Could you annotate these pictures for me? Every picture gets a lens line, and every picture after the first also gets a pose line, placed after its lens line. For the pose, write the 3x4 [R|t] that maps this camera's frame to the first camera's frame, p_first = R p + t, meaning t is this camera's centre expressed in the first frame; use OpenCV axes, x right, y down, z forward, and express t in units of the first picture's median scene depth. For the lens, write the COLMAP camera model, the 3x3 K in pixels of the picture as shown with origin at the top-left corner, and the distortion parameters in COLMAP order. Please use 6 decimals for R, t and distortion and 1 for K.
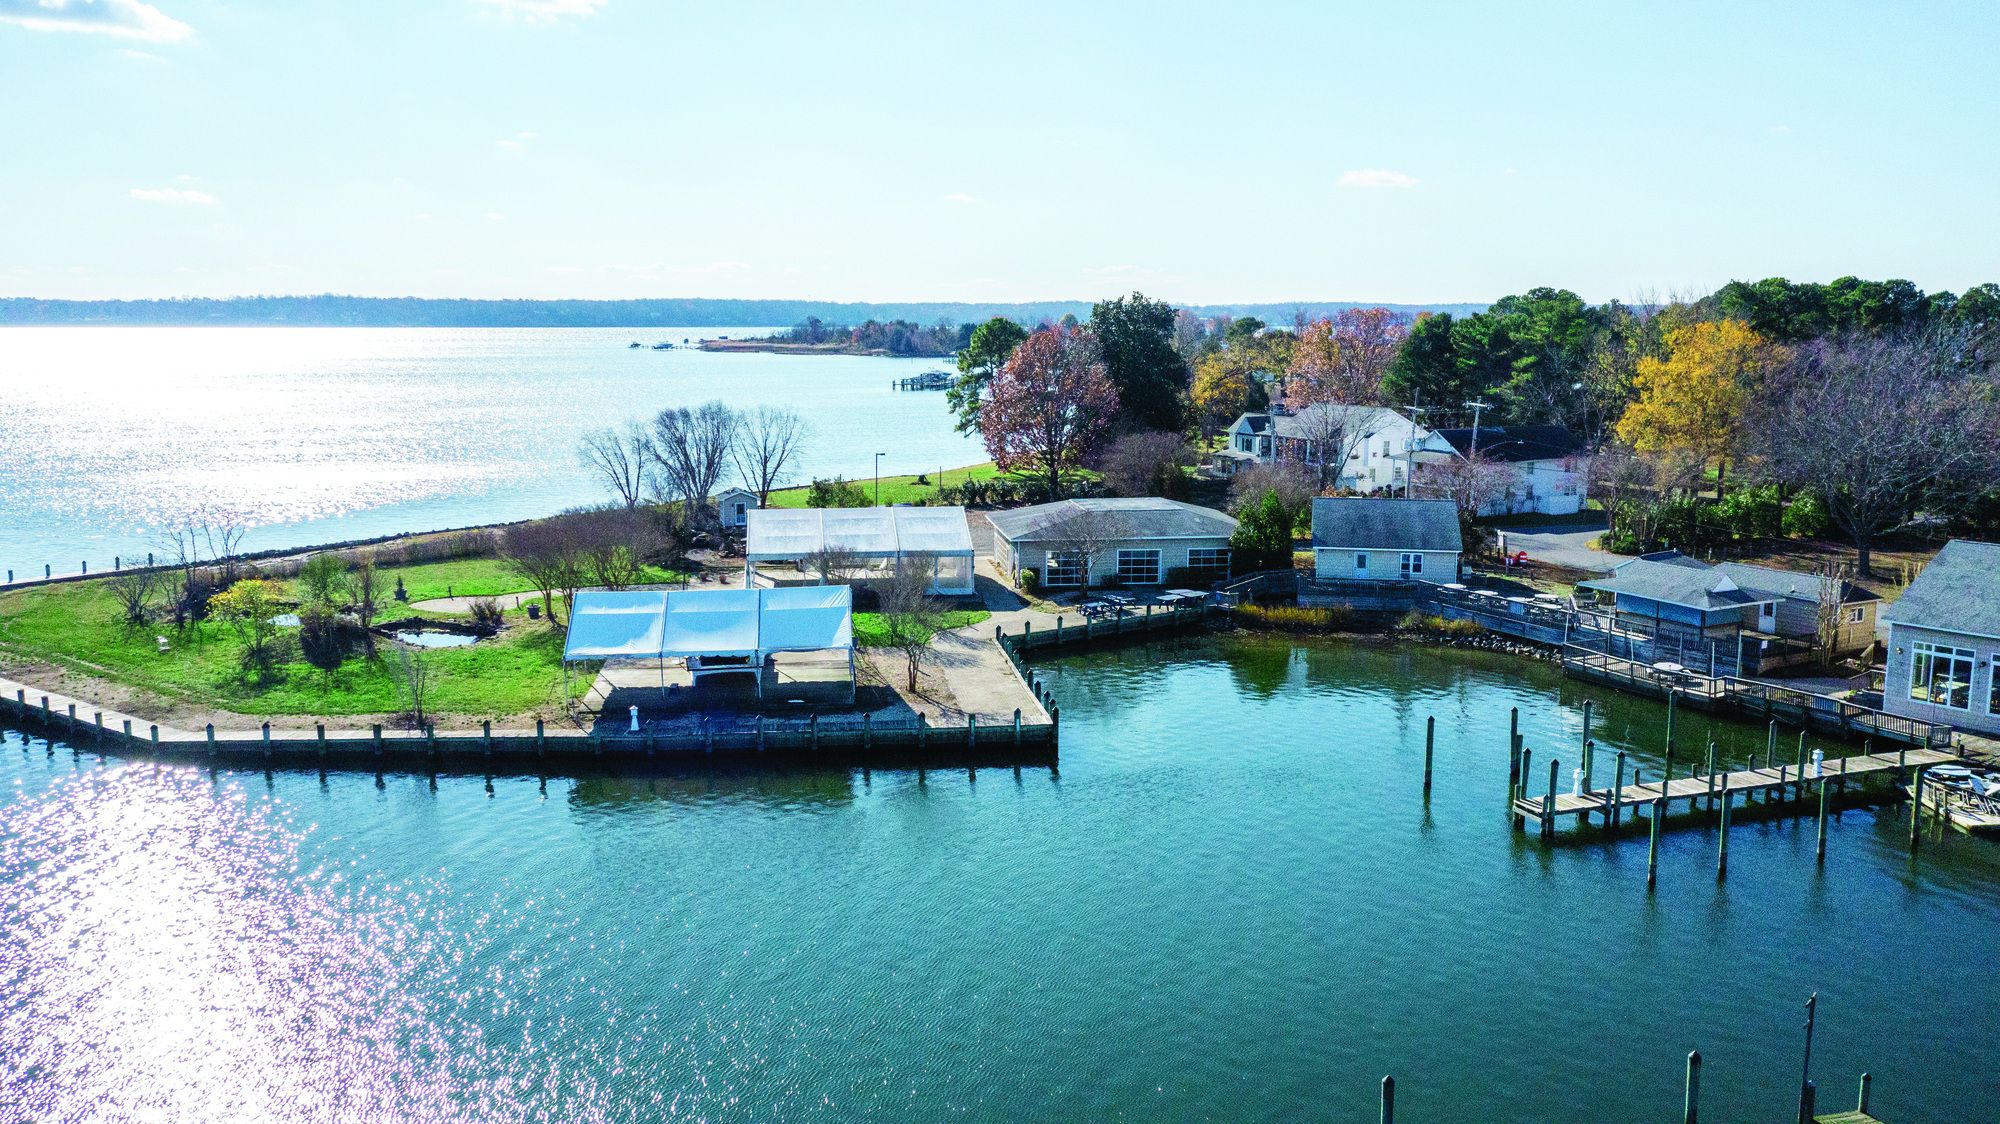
lens RADIAL K [[1597.6, 0, 990.3], [0, 1597.6, 562.8], [0, 0, 1]] dist [0.001453, 0.011075]
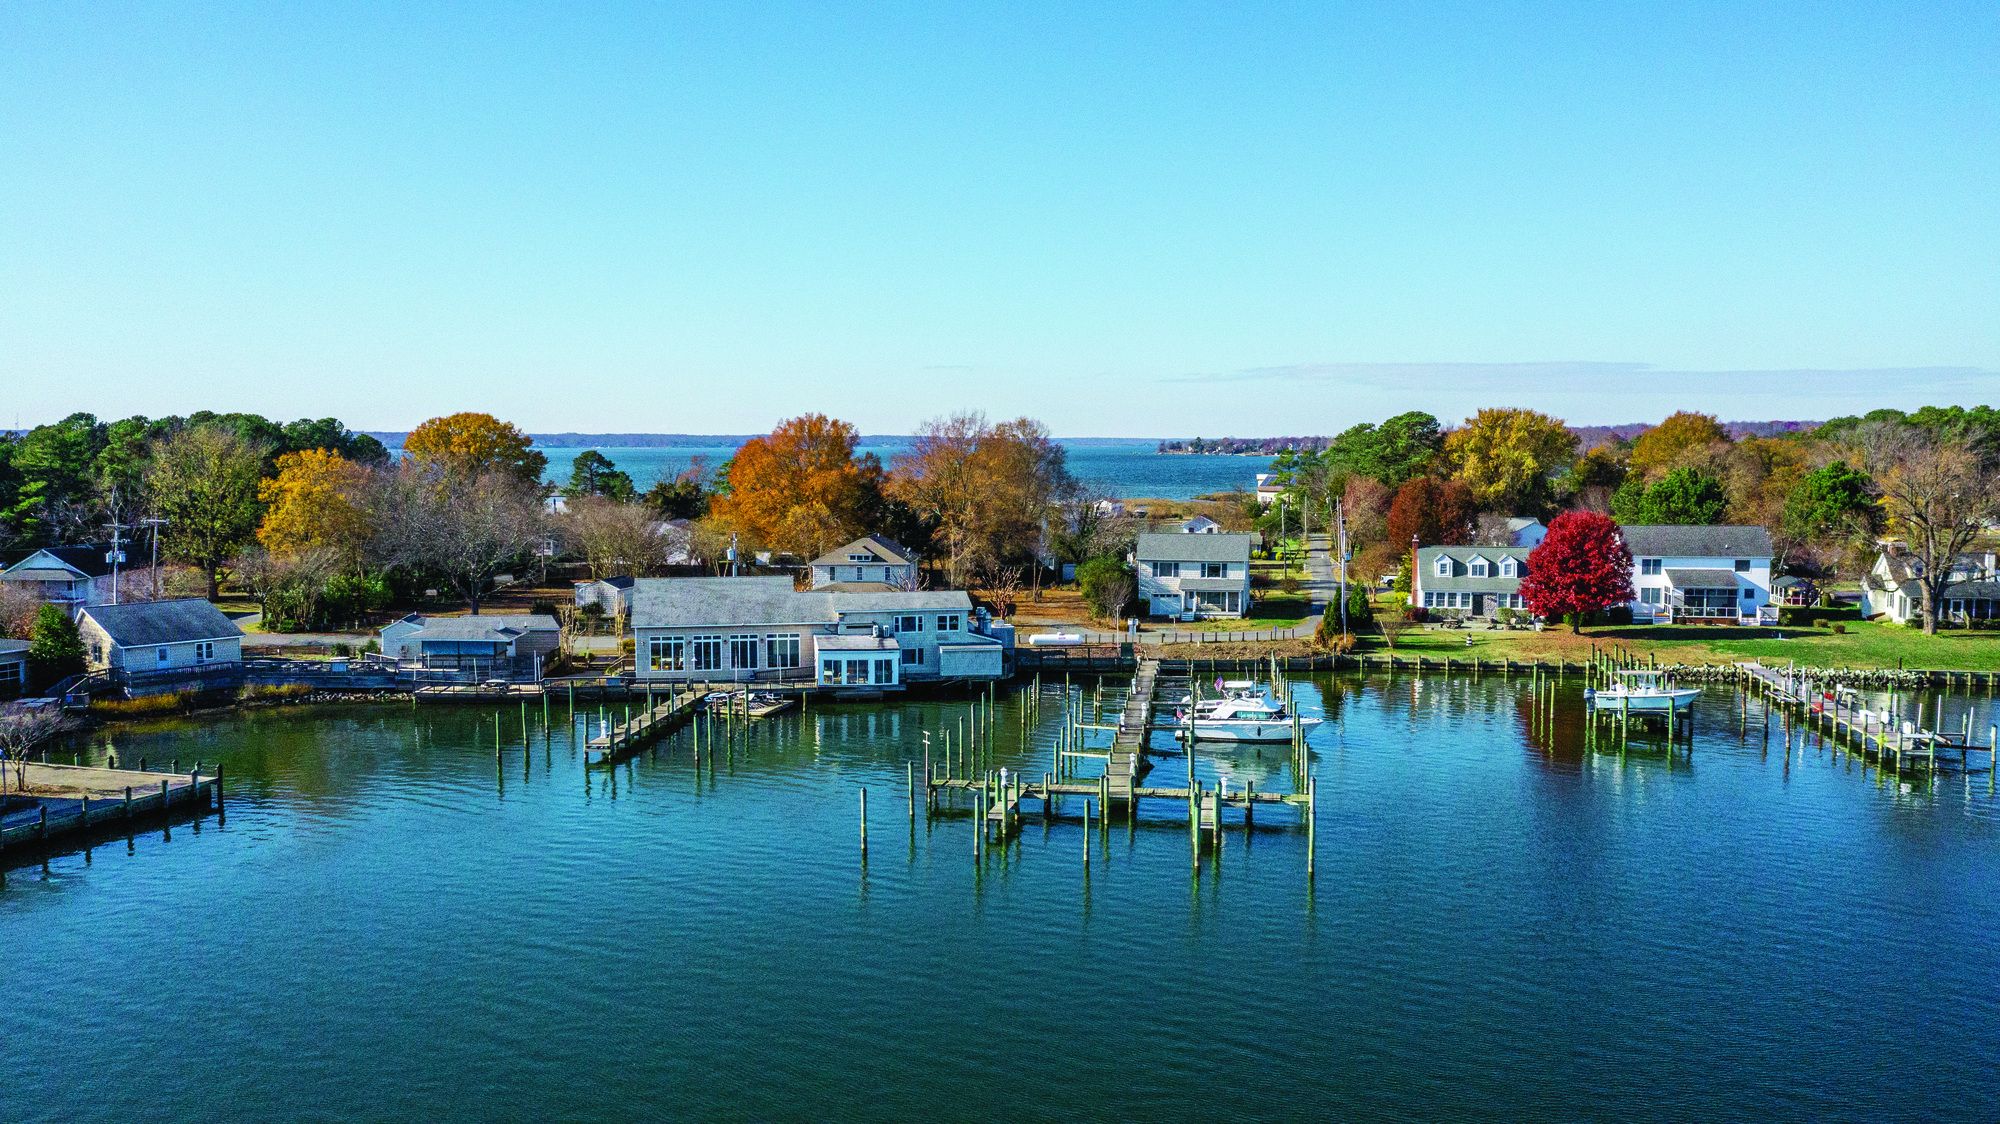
lens RADIAL K [[1597.6, 0, 990.3], [0, 1597.6, 562.8], [0, 0, 1]] dist [0.001453, 0.011075]
pose [[0.443193, -0.065554, 0.894026, -0.480480], [0.135871, 0.990712, 0.005288, 0.007481], [-0.886069, 0.119129, 0.447983, -0.052029]]
